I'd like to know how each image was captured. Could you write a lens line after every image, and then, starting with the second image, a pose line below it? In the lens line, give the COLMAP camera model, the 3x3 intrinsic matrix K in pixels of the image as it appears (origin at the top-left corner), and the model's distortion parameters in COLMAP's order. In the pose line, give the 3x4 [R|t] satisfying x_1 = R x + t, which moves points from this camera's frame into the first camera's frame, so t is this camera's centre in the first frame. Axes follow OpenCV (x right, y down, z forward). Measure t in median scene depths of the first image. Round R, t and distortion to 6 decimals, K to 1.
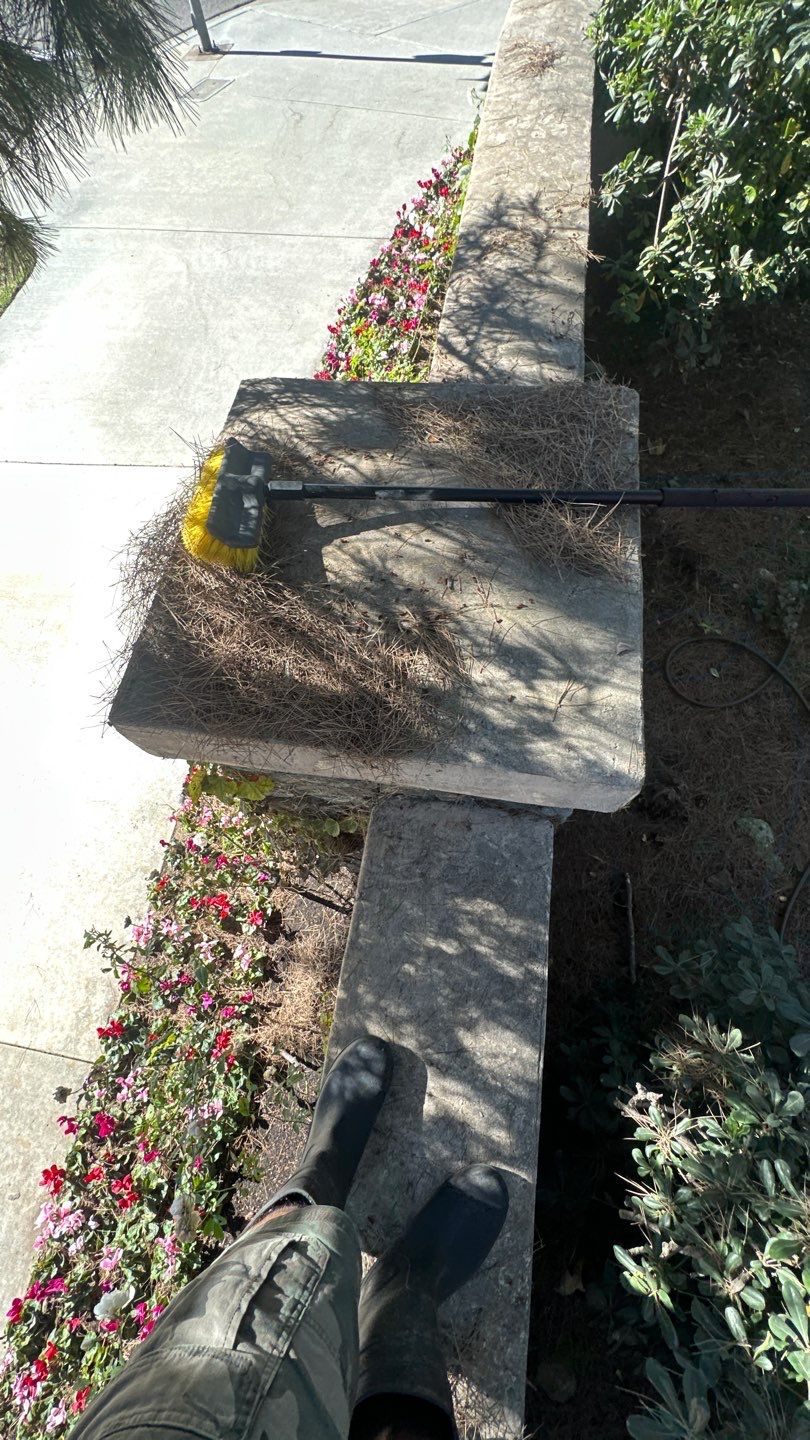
lens RADIAL K [[580.3, 0, 403.9], [0, 580.3, 719.7], [0, 0, 1]] dist [-0.001801, -0.000214]
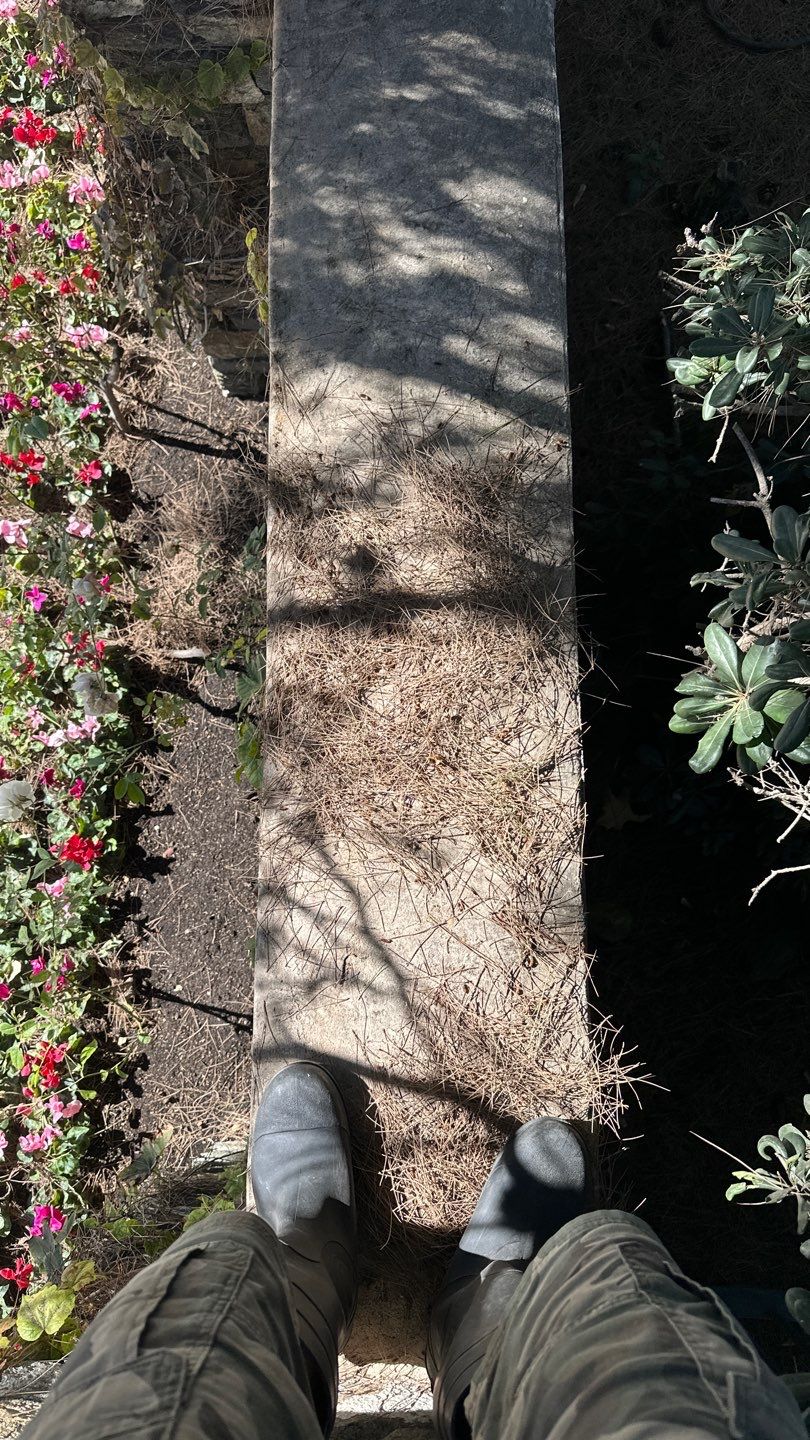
lens RADIAL K [[1038.2, 0, 404.0], [0, 1038.2, 720.2], [0, 0, 1]] dist [0.032960, -0.005117]
pose [[0.983083, -0.146475, 0.109964, -0.189037], [0.118117, 0.965859, 0.230575, 0.823969], [-0.139983, -0.213686, 0.966821, -0.378728]]
